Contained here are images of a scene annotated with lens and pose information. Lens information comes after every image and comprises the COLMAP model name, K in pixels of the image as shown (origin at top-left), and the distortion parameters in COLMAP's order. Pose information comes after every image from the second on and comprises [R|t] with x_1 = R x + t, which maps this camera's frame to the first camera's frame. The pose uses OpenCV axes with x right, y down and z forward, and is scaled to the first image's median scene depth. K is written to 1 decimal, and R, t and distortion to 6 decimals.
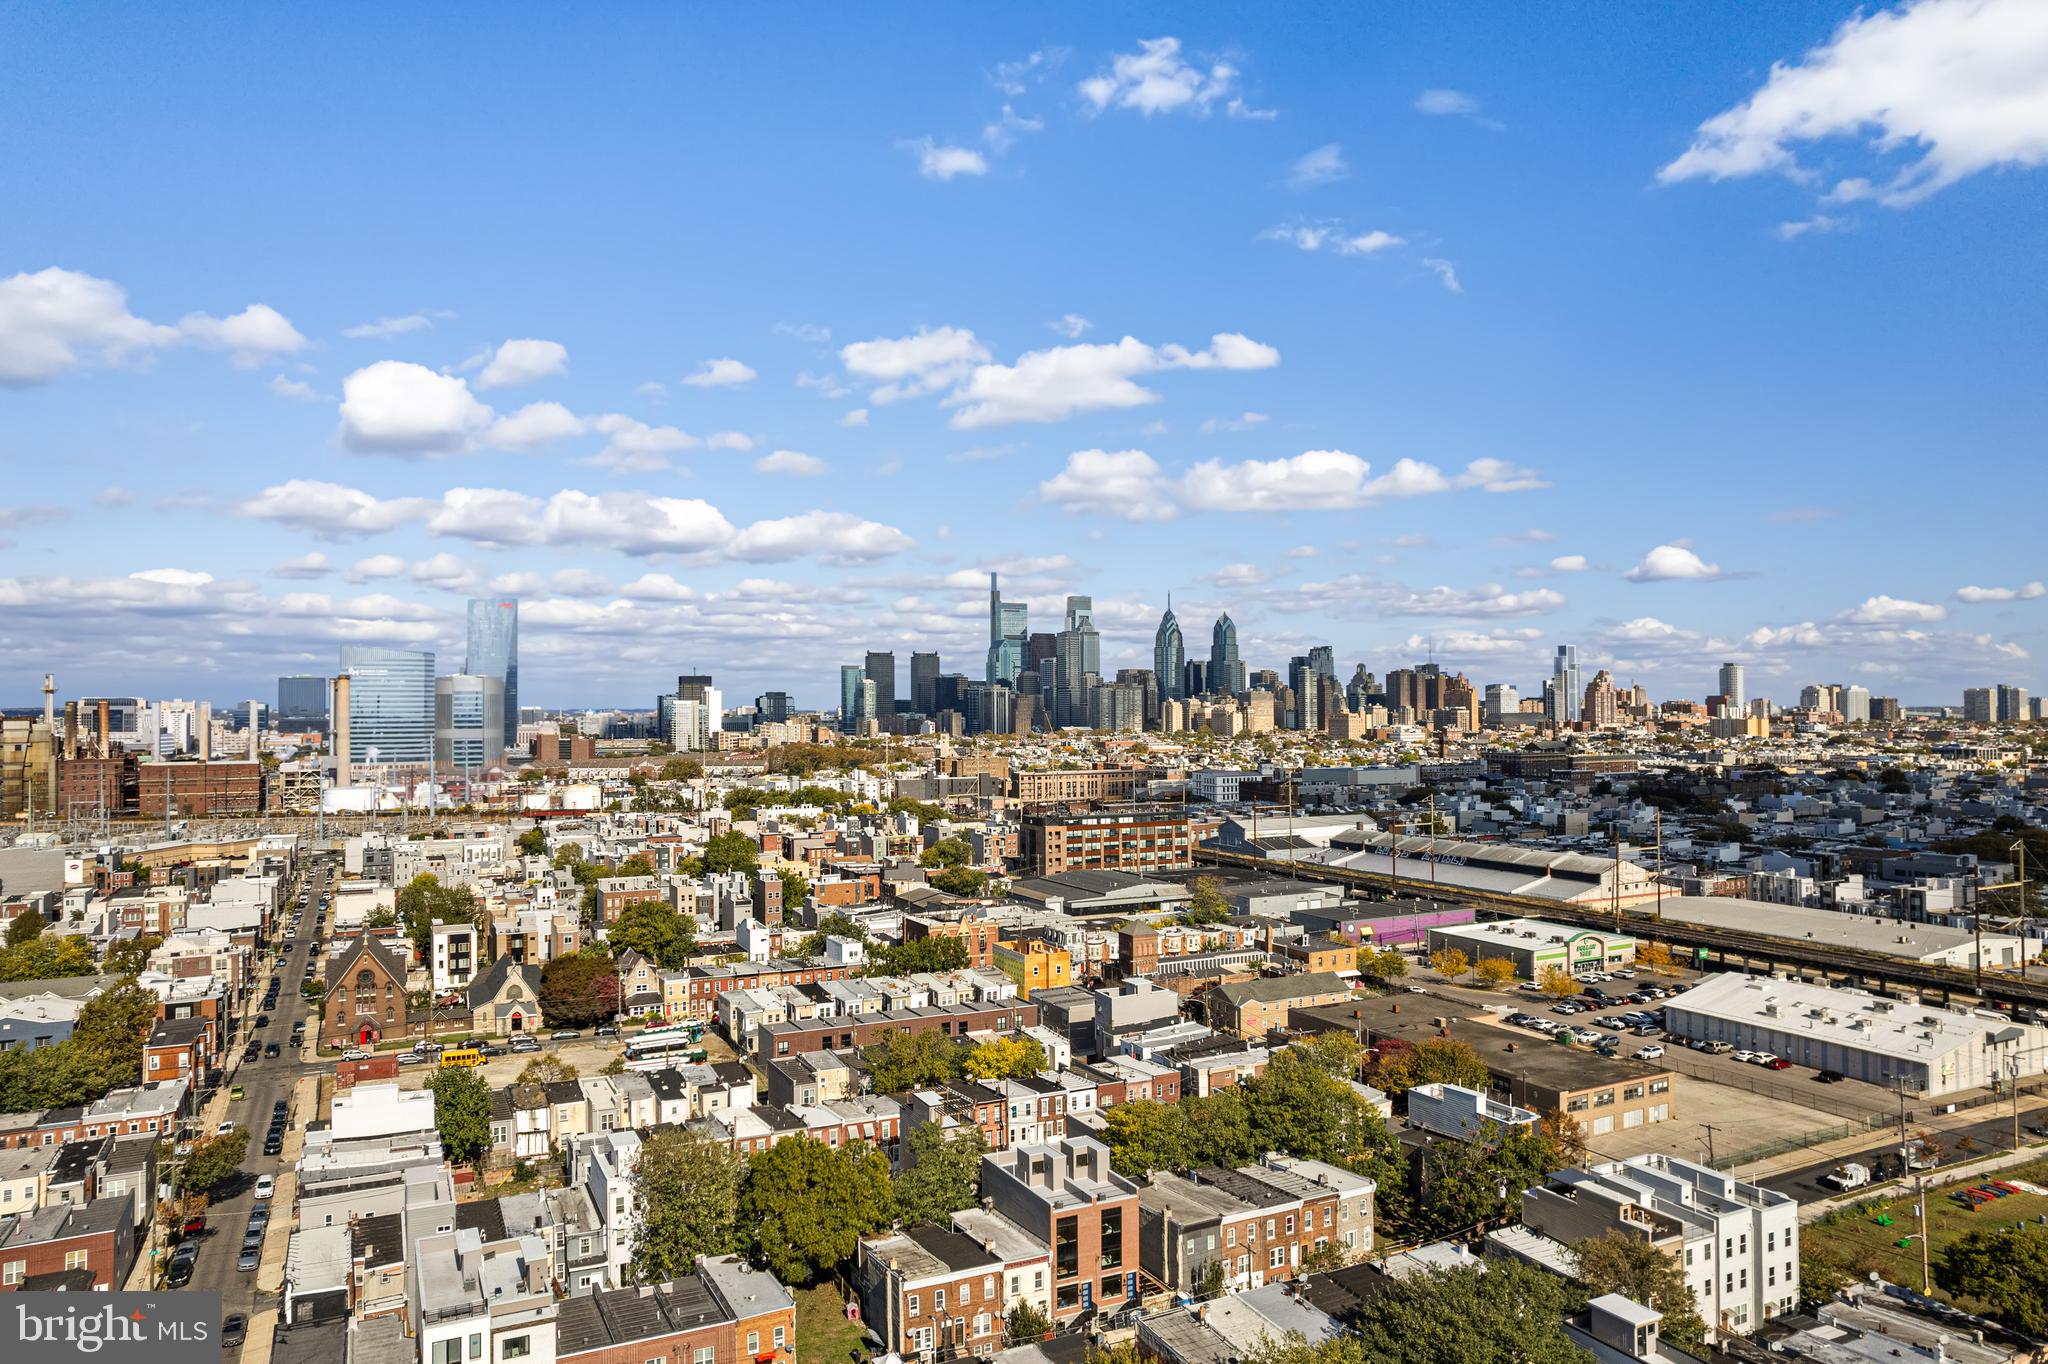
lens RADIAL K [[1345.7, 0, 1023.7], [0, 1345.7, 717.5], [0, 0, 1]] dist [-0.069813, 0.060144]
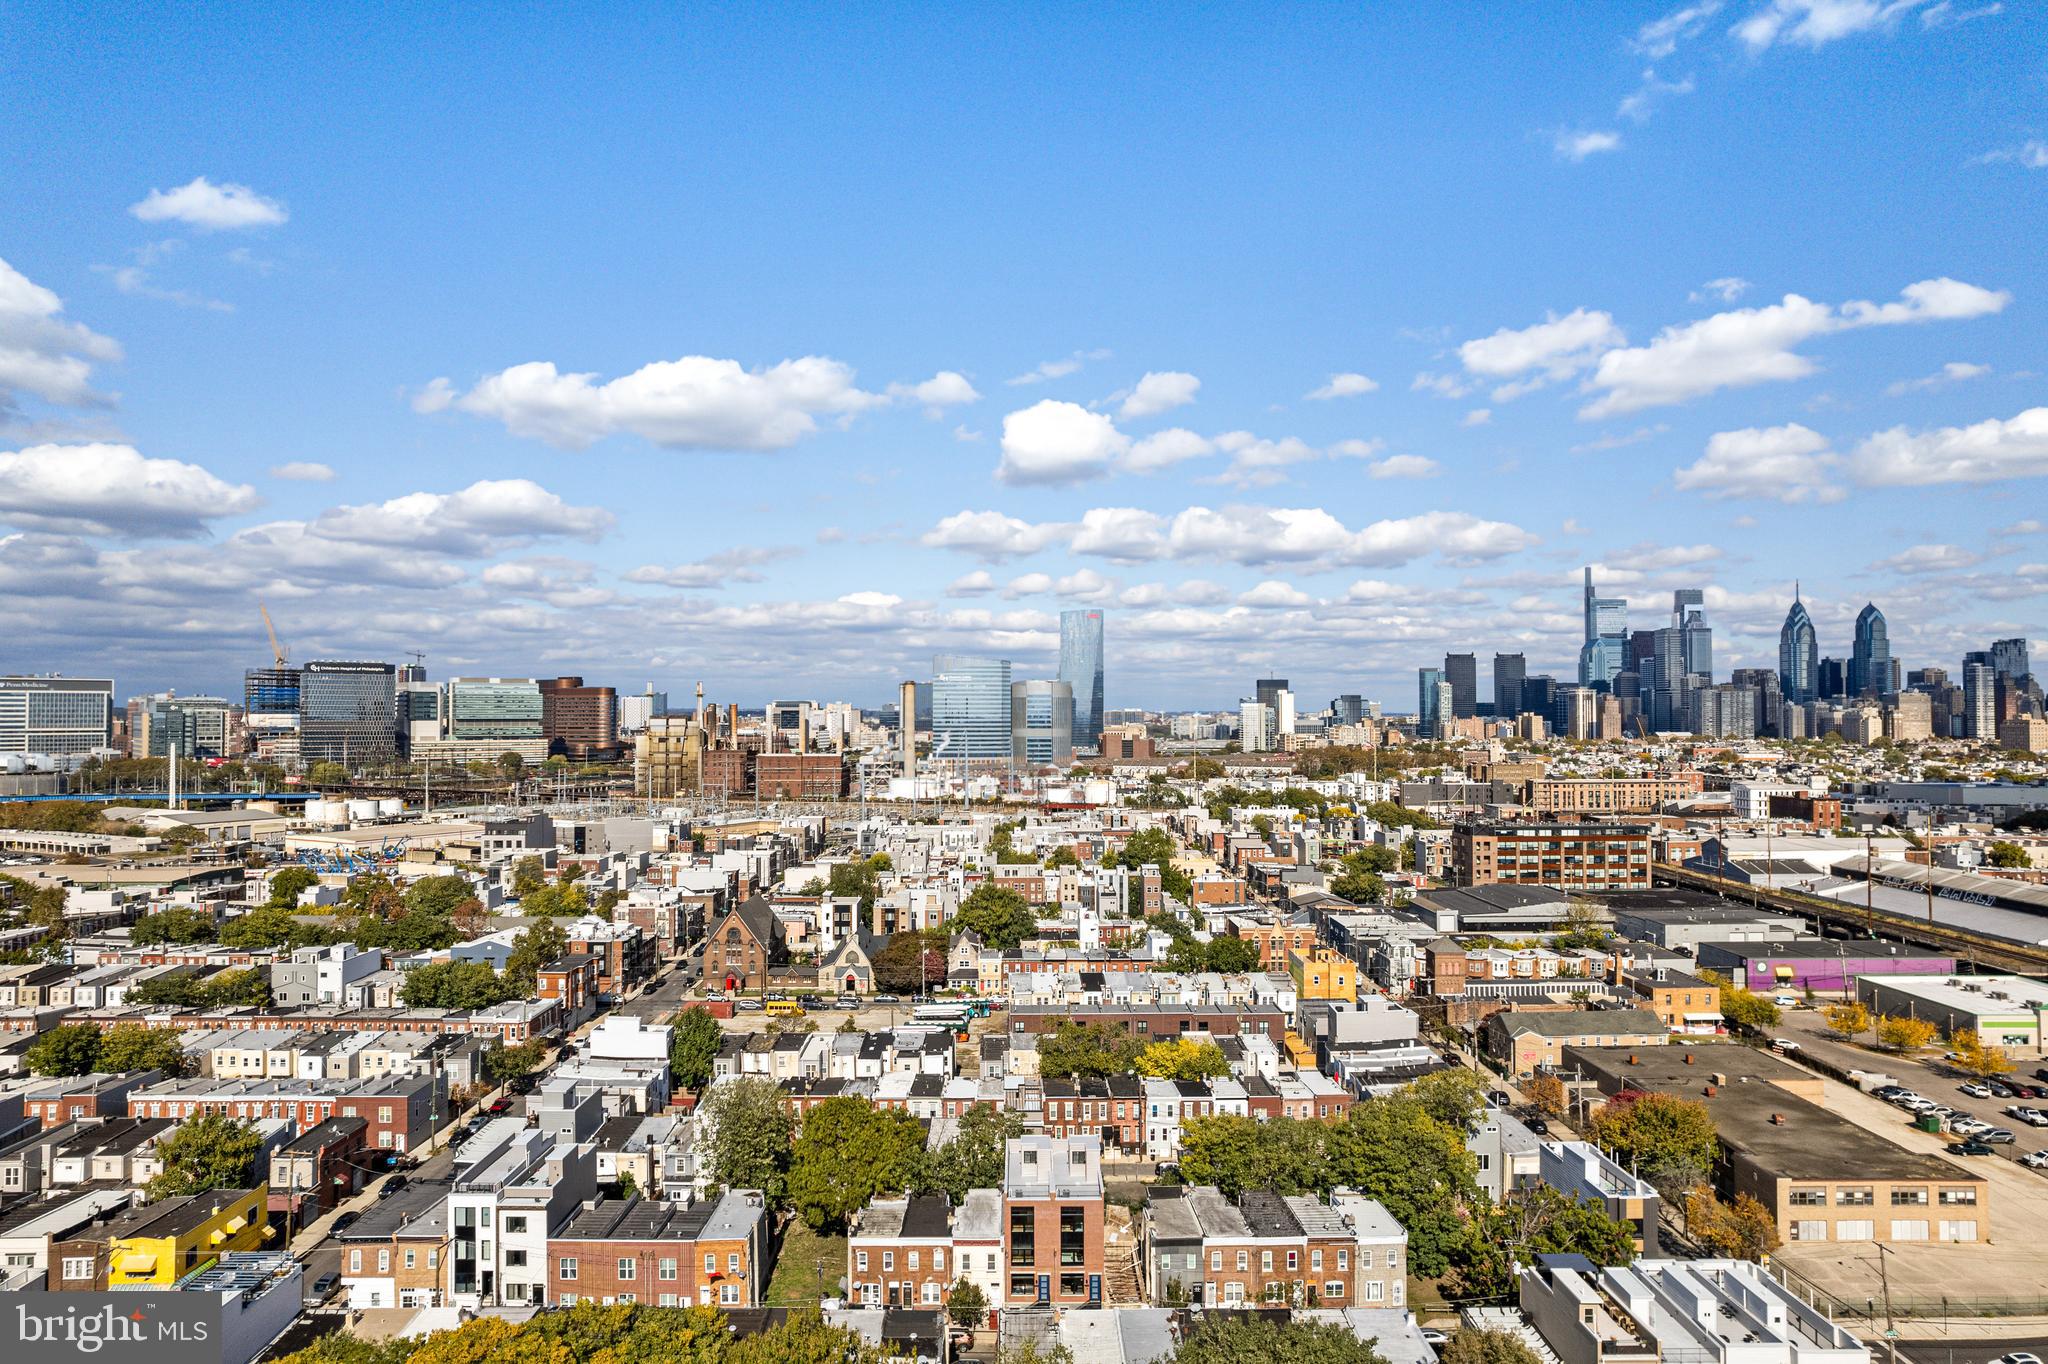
lens RADIAL K [[1311.5, 0, 1024.0], [0, 1311.5, 682.0], [0, 0, 1]] dist [-0.064414, 0.054978]
pose [[0.896475, -0.006479, -0.443046, 0.136082], [-0.006229, 0.999610, -0.027223, -0.001185], [0.443050, 0.027165, 0.896085, 0.024637]]
